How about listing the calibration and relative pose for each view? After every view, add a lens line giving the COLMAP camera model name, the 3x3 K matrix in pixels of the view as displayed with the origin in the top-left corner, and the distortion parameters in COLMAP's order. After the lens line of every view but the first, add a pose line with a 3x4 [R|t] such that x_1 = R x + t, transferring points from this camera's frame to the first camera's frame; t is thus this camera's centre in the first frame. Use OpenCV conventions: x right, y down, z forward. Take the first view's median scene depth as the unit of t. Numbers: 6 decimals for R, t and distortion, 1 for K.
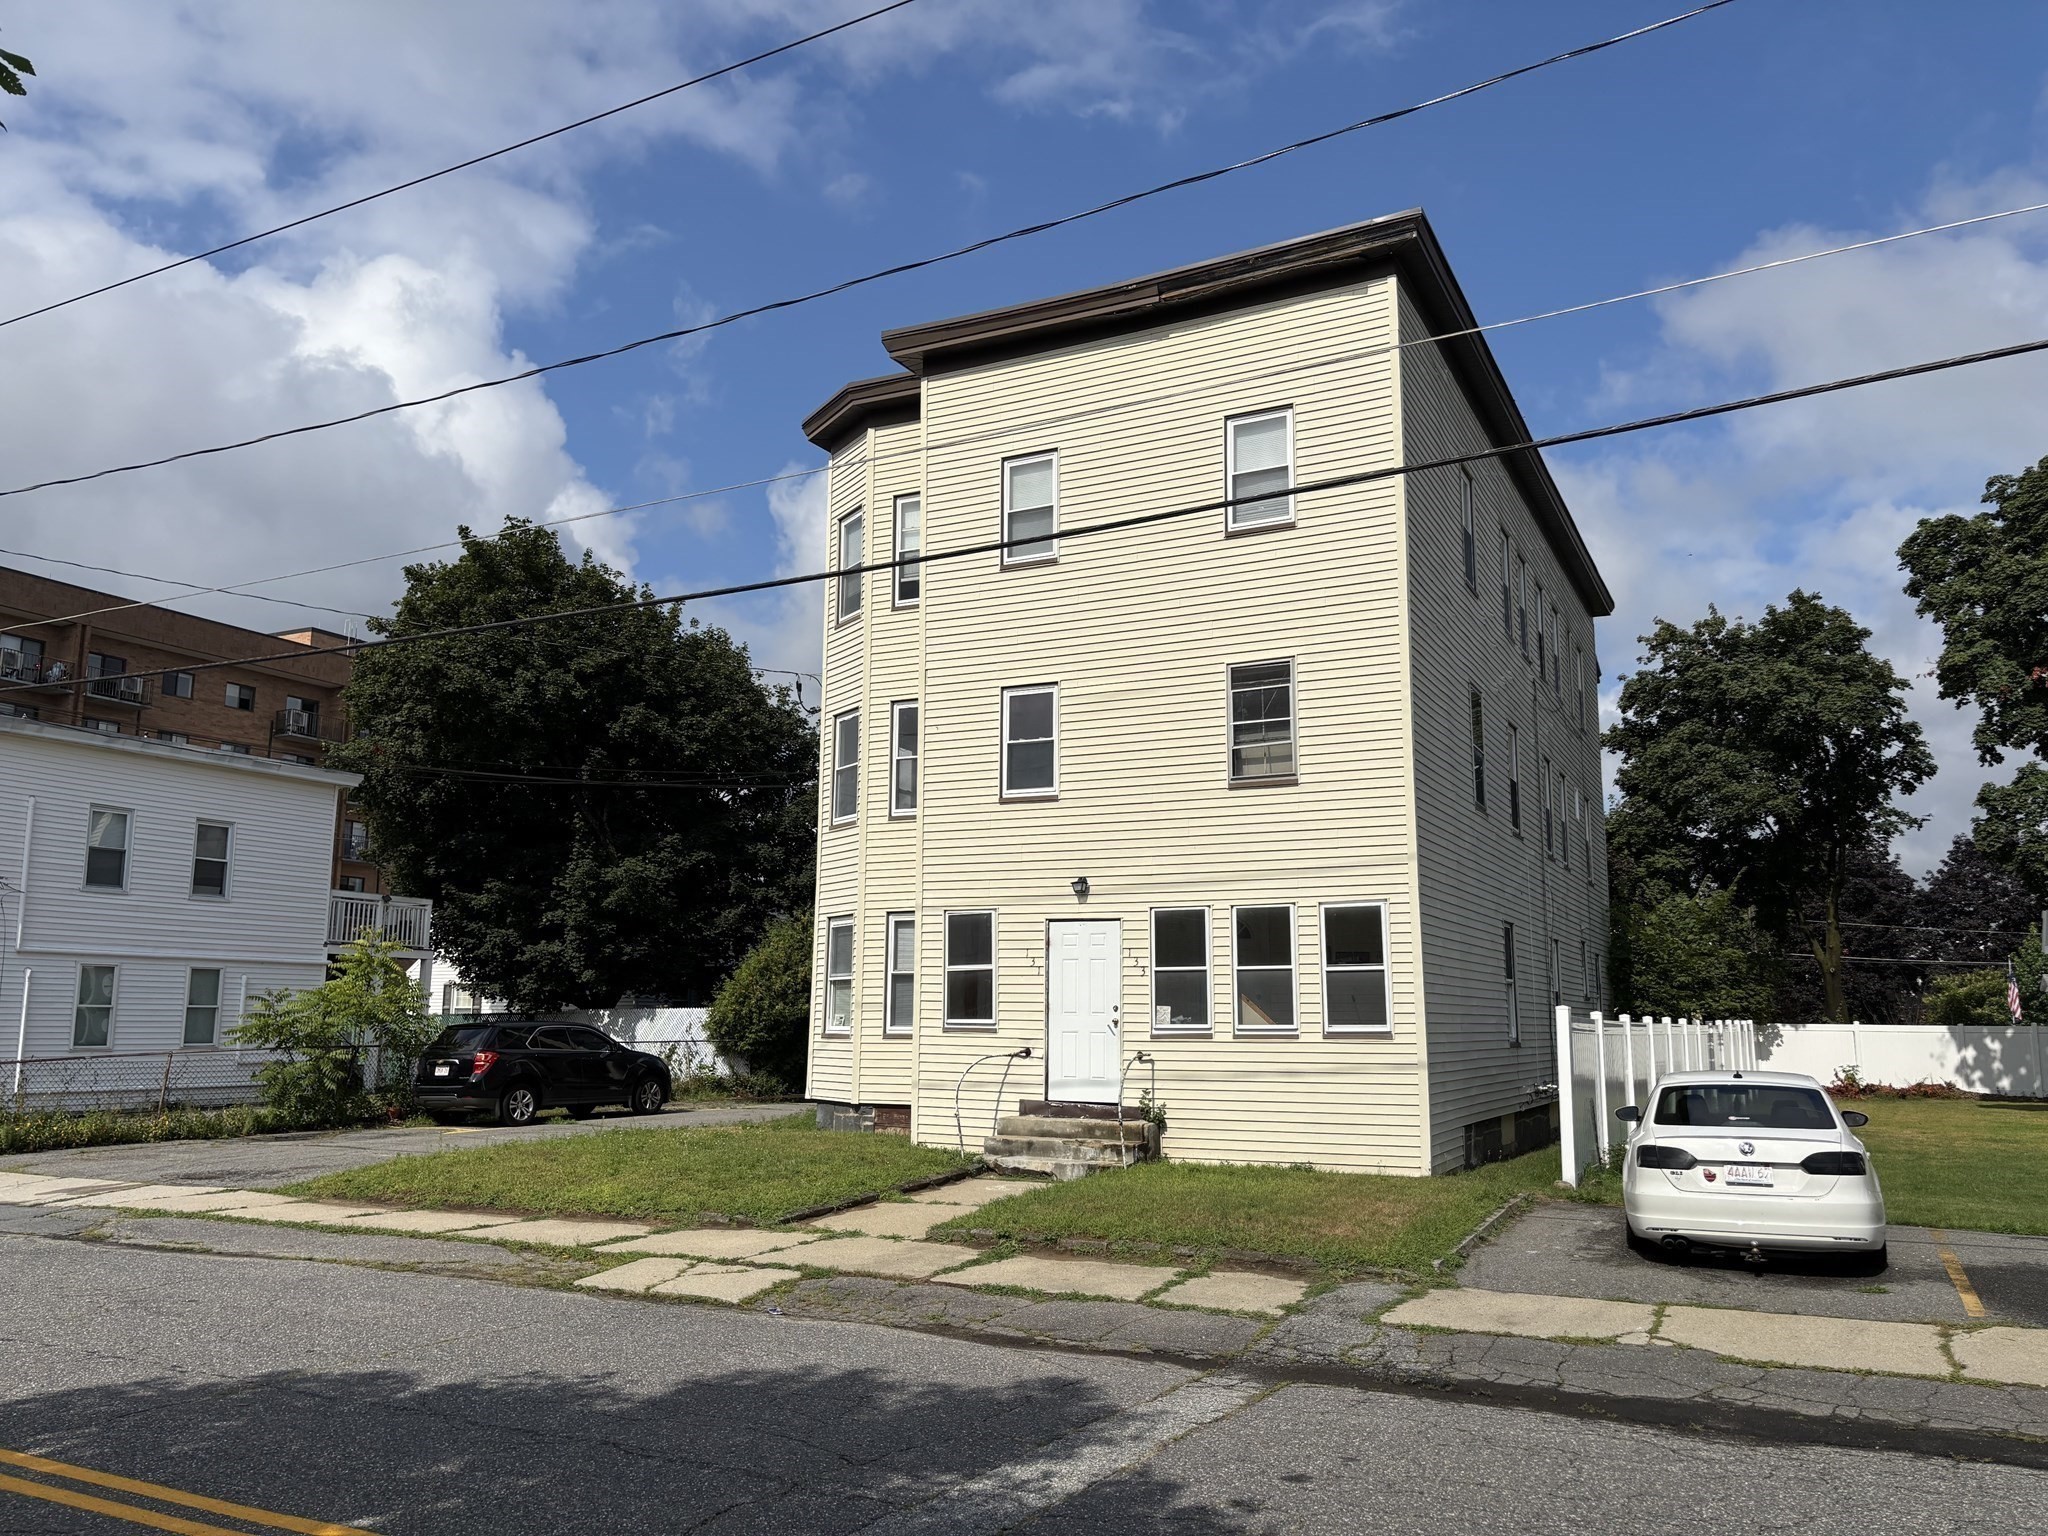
lens RADIAL K [[1520.2, 0, 1012.1], [0, 1520.2, 777.2], [0, 0, 1]] dist [0.028868, -0.044427]
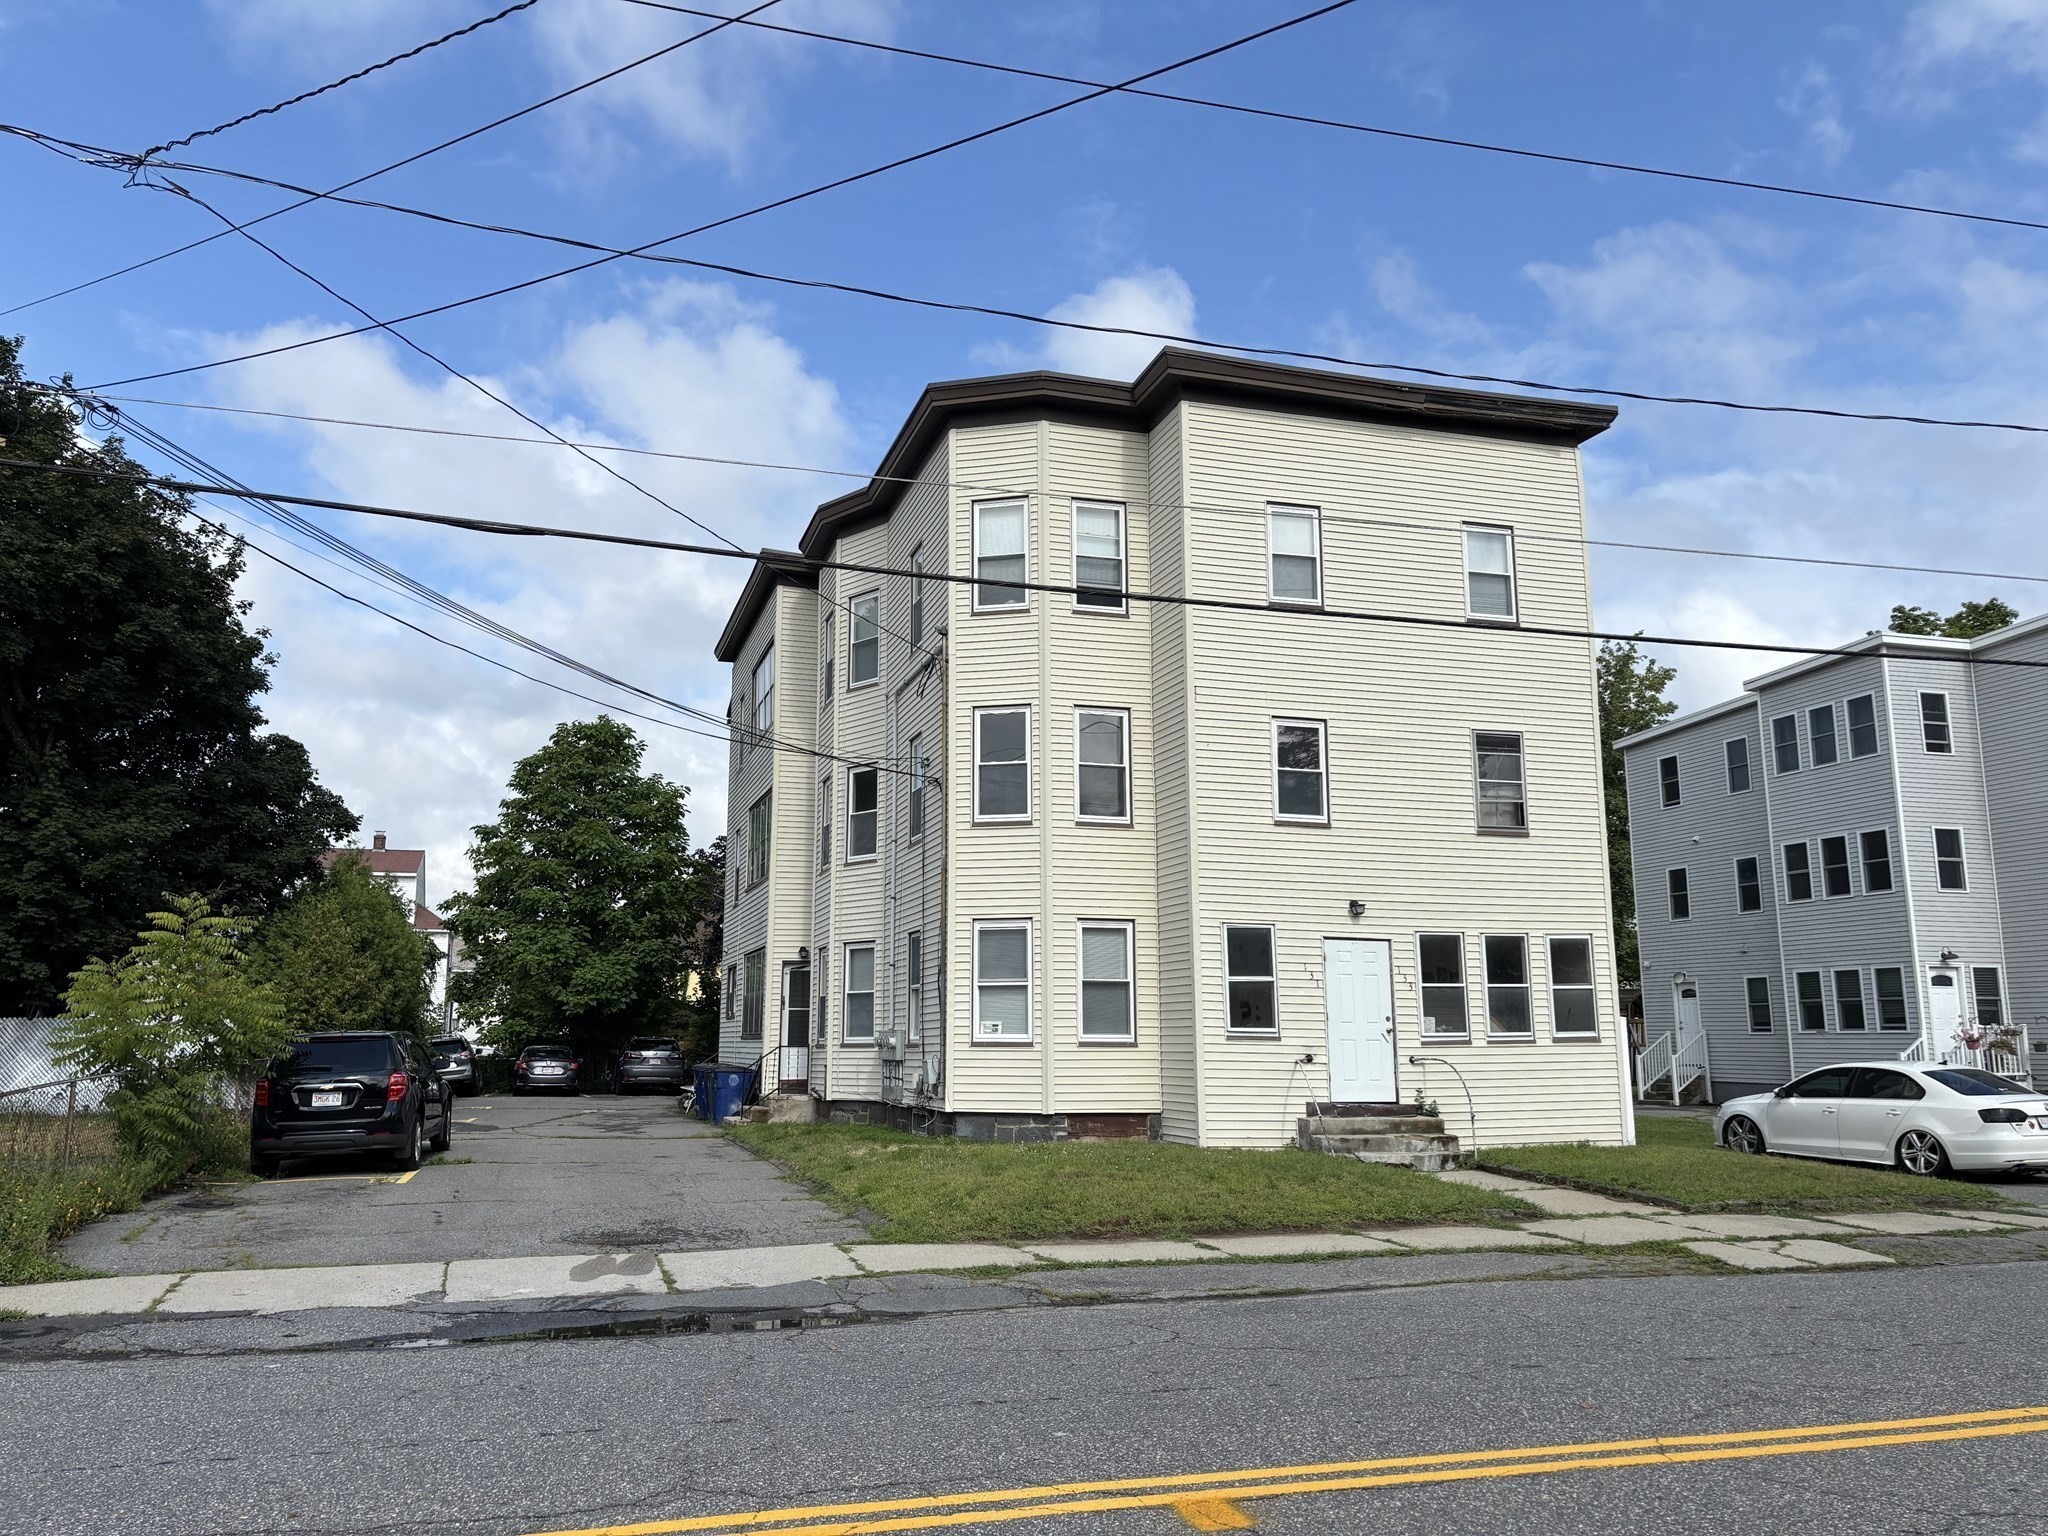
lens RADIAL K [[1520.2, 0, 980.8], [0, 1520.2, 796.7], [0, 0, 1]] dist [0.028868, -0.044427]
pose [[0.734999, 0.102560, 0.670267, -0.933673], [-0.105698, 0.993741, -0.036150, 0.061311], [-0.669779, -0.044276, 0.741239, 0.371763]]
